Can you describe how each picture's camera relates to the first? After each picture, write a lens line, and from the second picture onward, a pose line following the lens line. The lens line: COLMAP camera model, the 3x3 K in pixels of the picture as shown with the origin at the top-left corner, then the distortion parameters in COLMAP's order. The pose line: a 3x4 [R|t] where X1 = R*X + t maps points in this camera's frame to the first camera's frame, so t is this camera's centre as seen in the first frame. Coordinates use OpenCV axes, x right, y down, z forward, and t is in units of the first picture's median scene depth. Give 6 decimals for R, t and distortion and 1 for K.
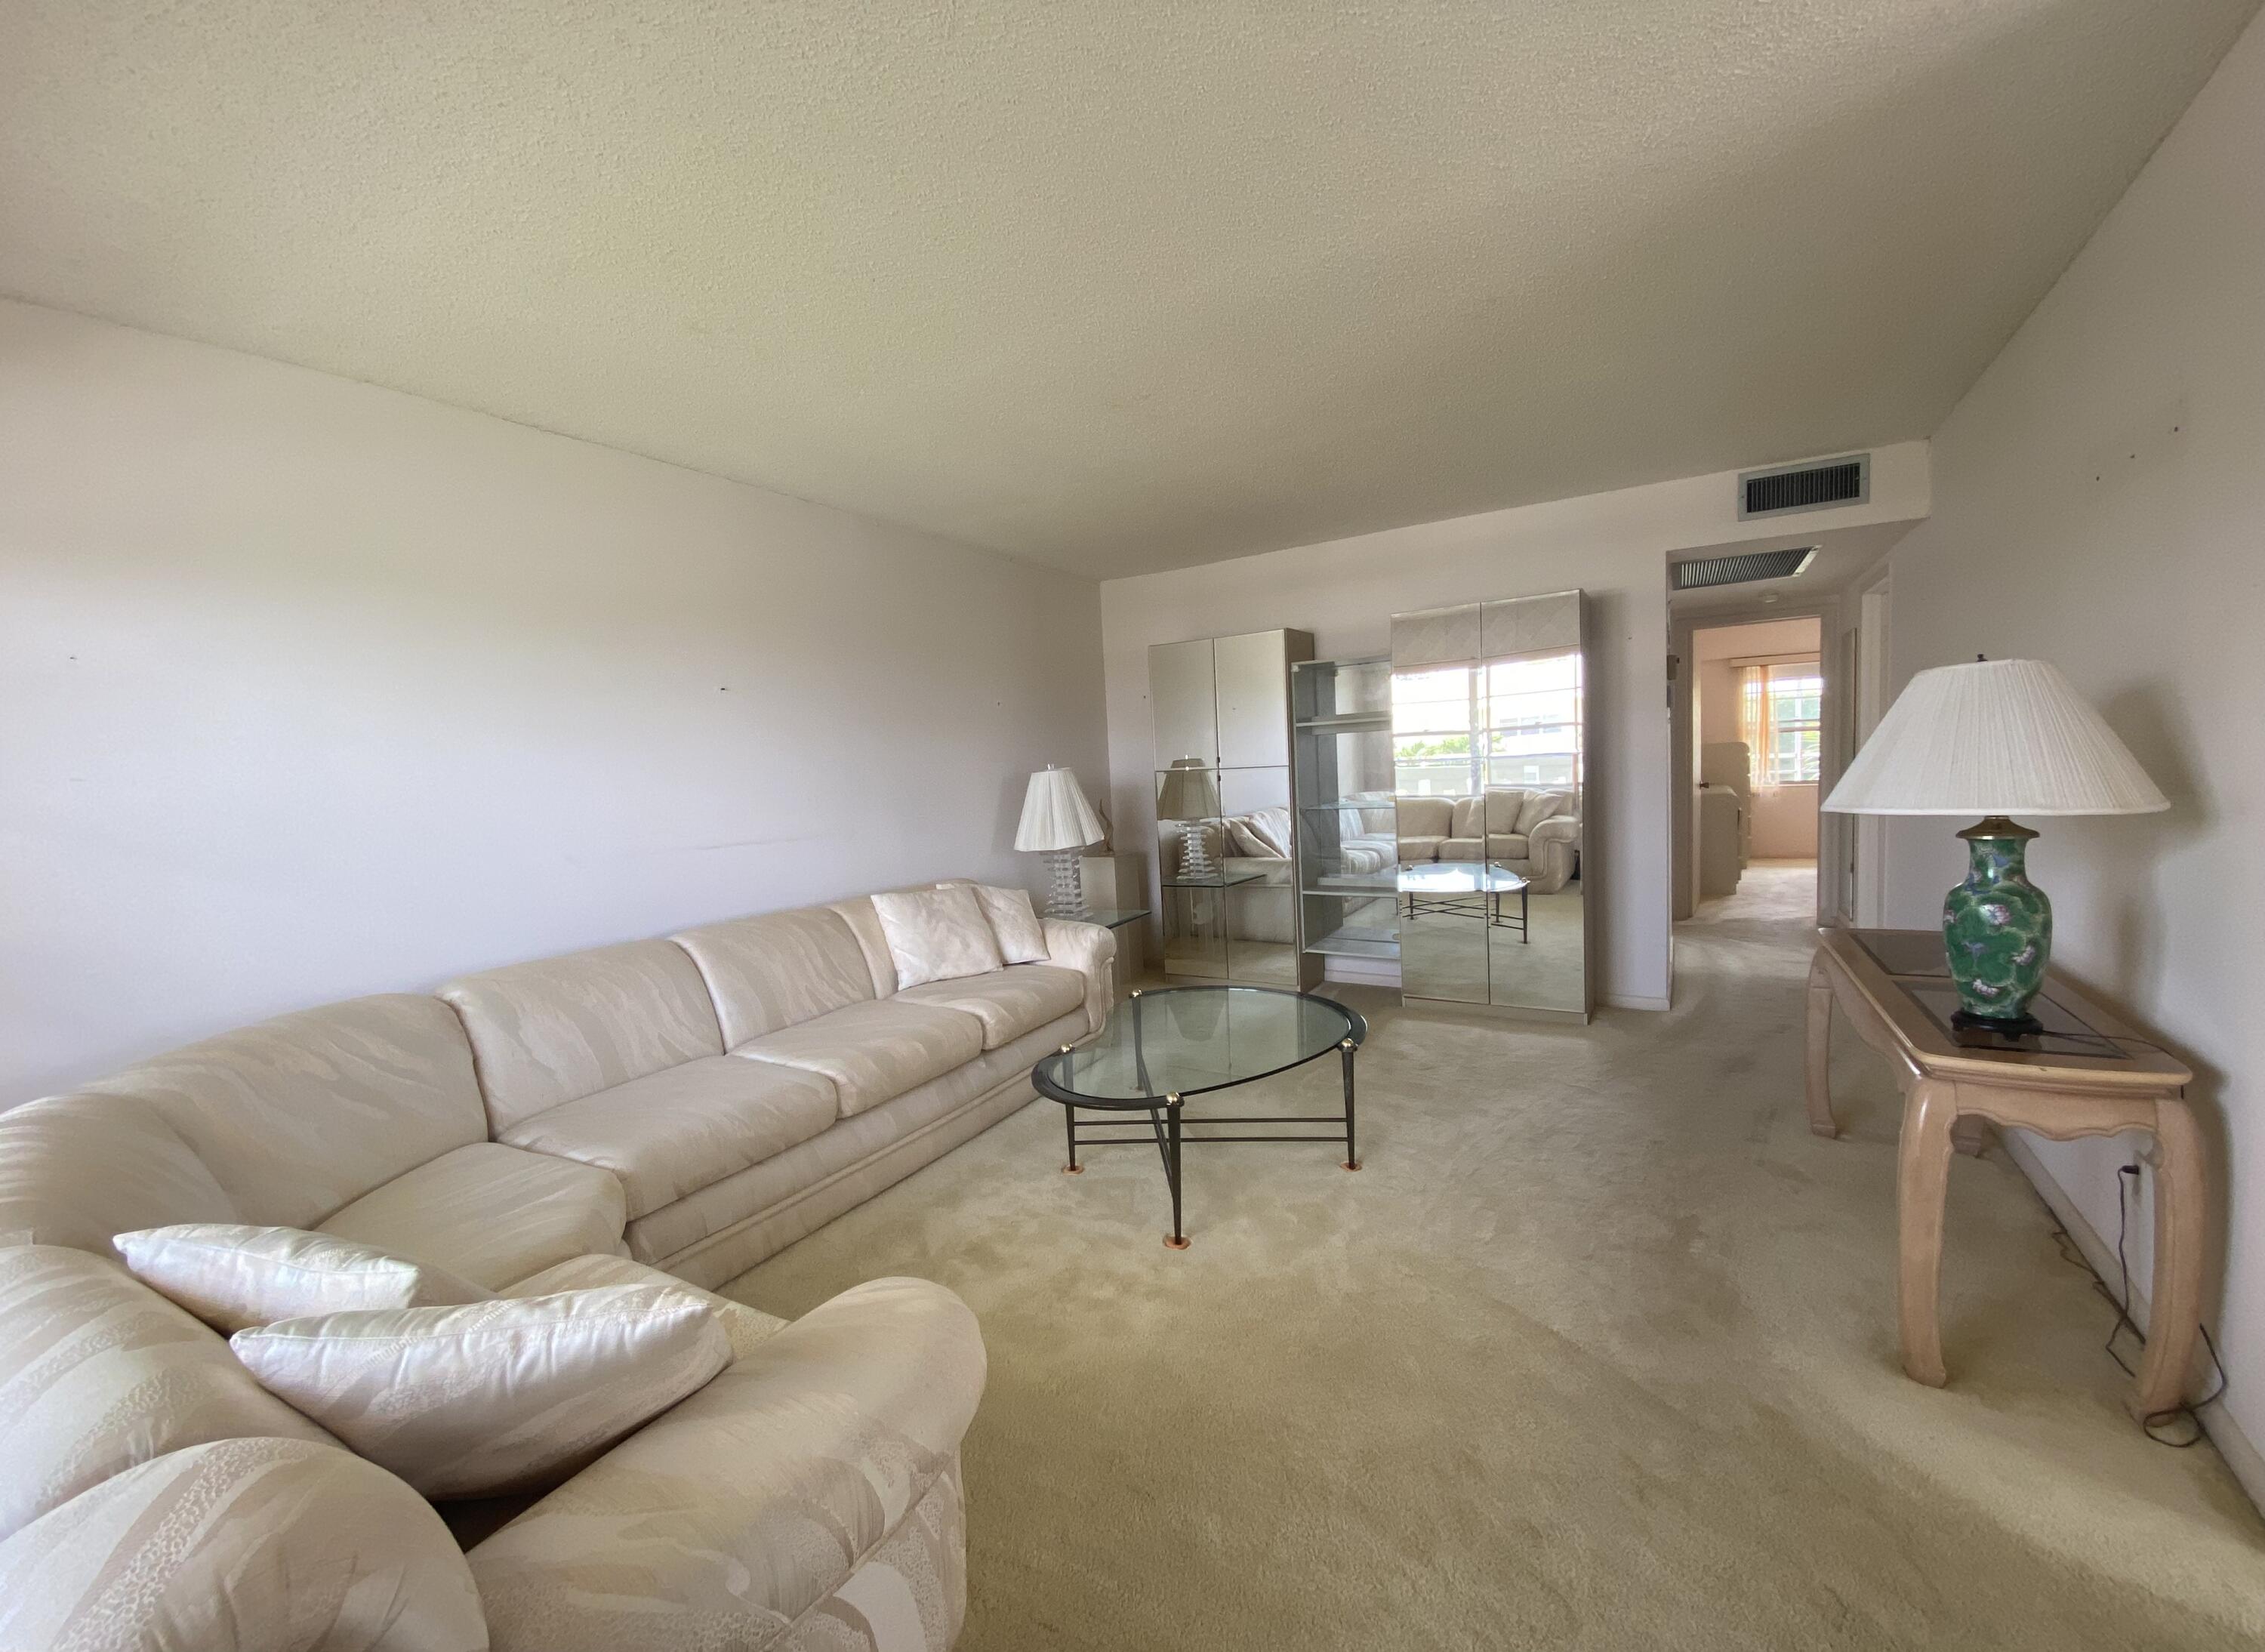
lens RADIAL K [[942.7, 0, 1132.5], [0, 942.7, 826.0], [0, 0, 1]] dist [0.000928, -0.016023]
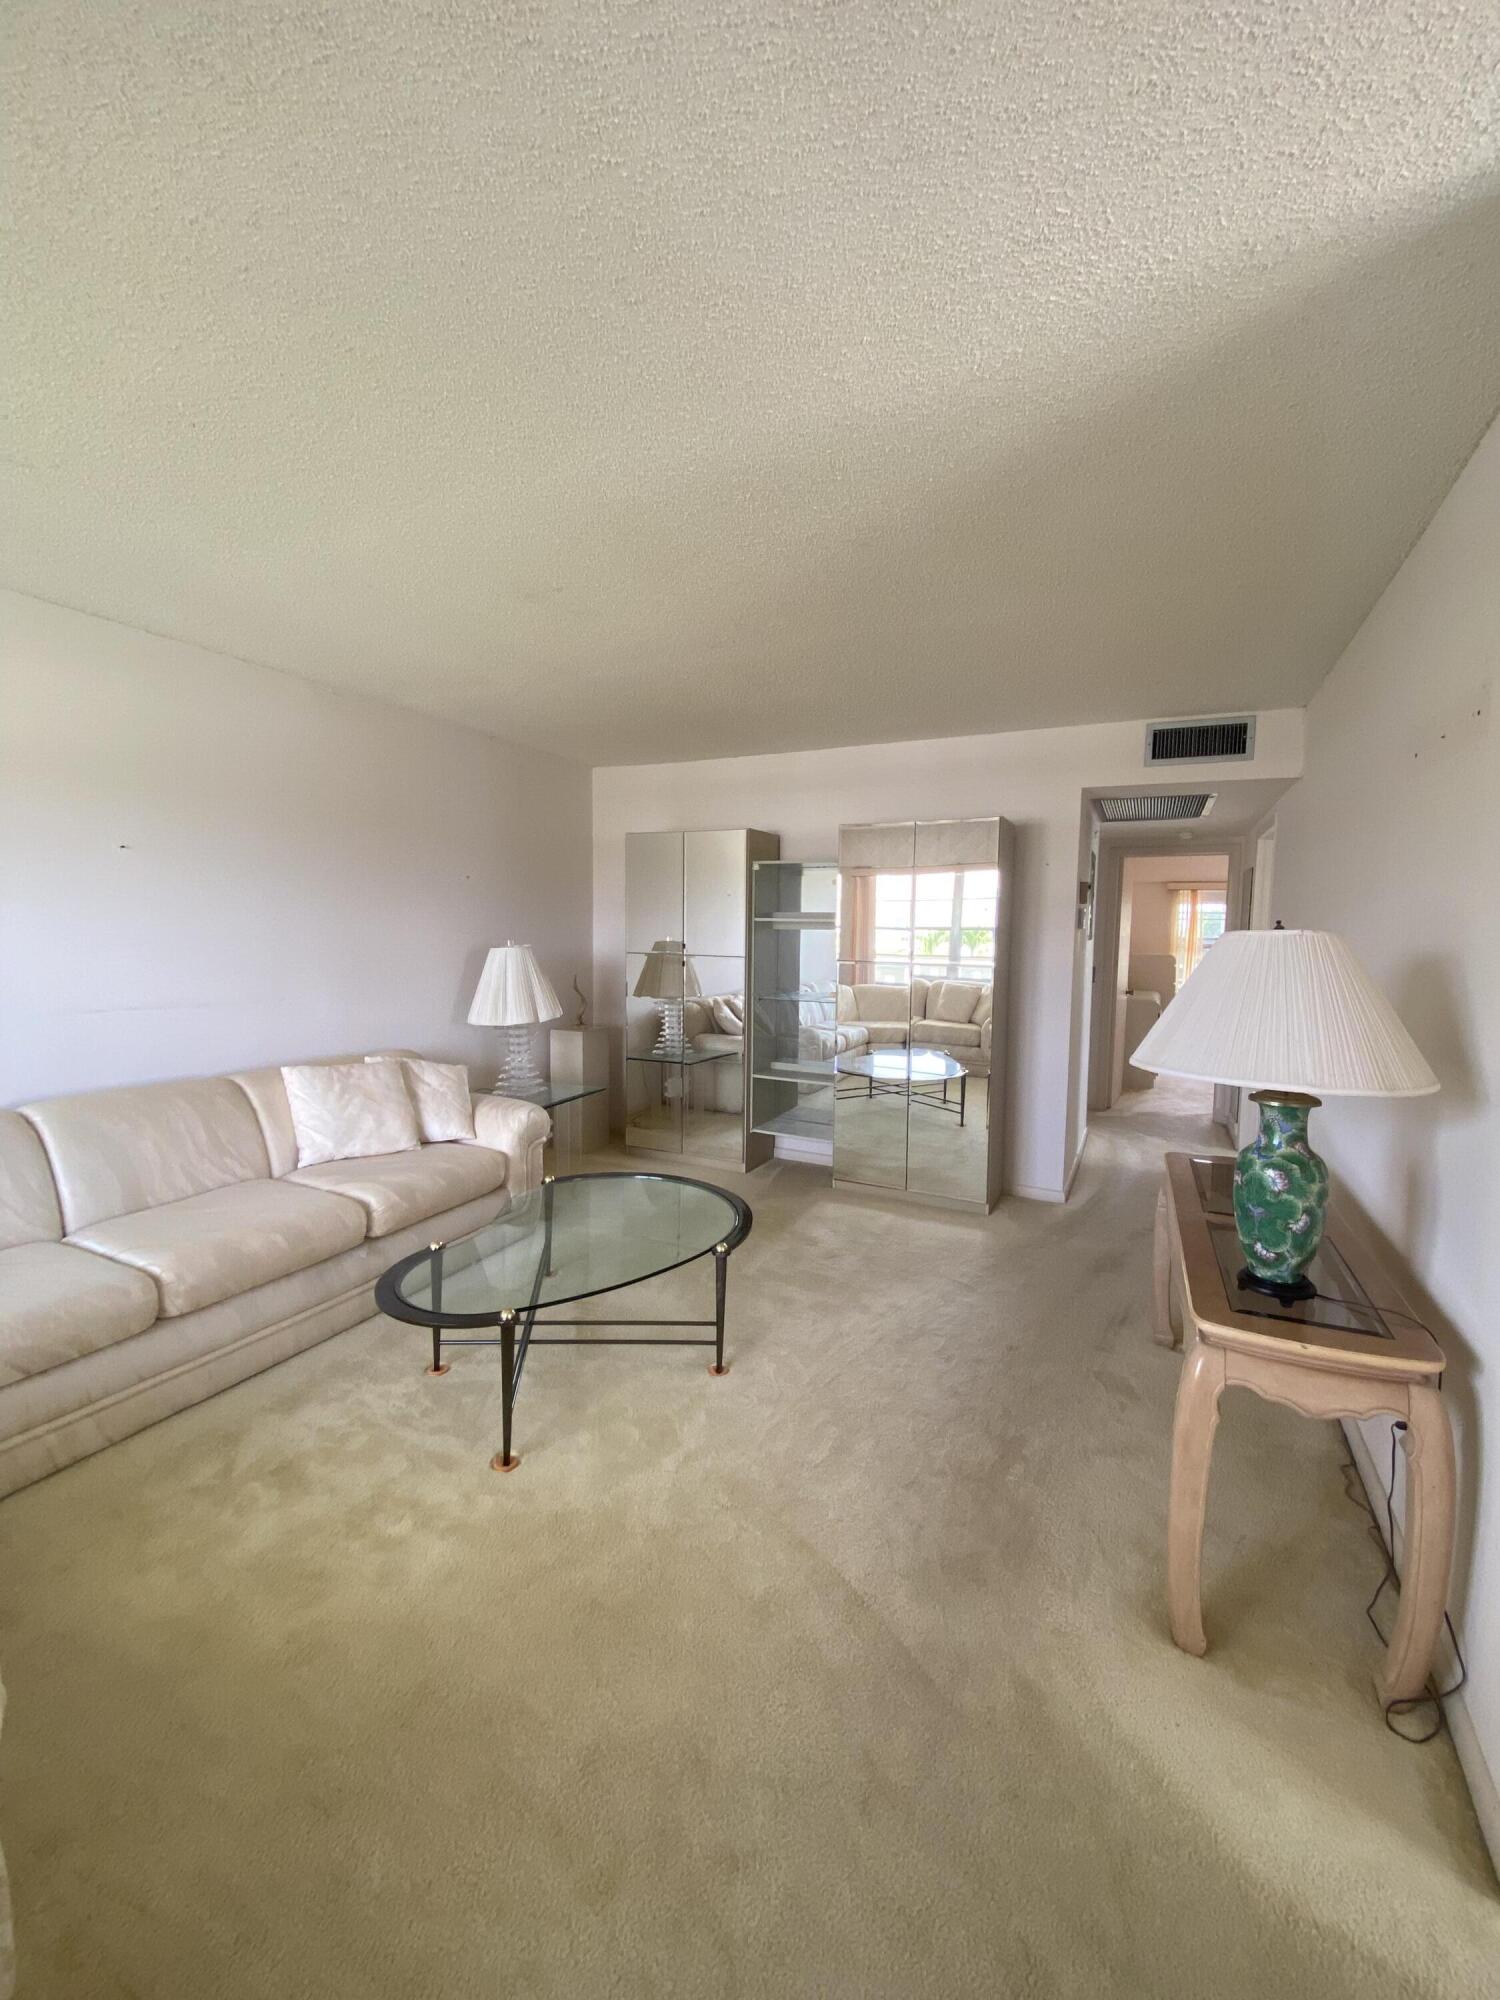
lens RADIAL K [[796.1, 0, 834.3], [0, 796.1, 970.6], [0, 0, 1]] dist [0.019154, -0.024622]
pose [[0.991102, 0.060641, 0.118490, 0.216972], [-0.059814, 0.998154, -0.010534, -0.061065], [-0.118910, 0.003353, 0.992899, 0.127361]]
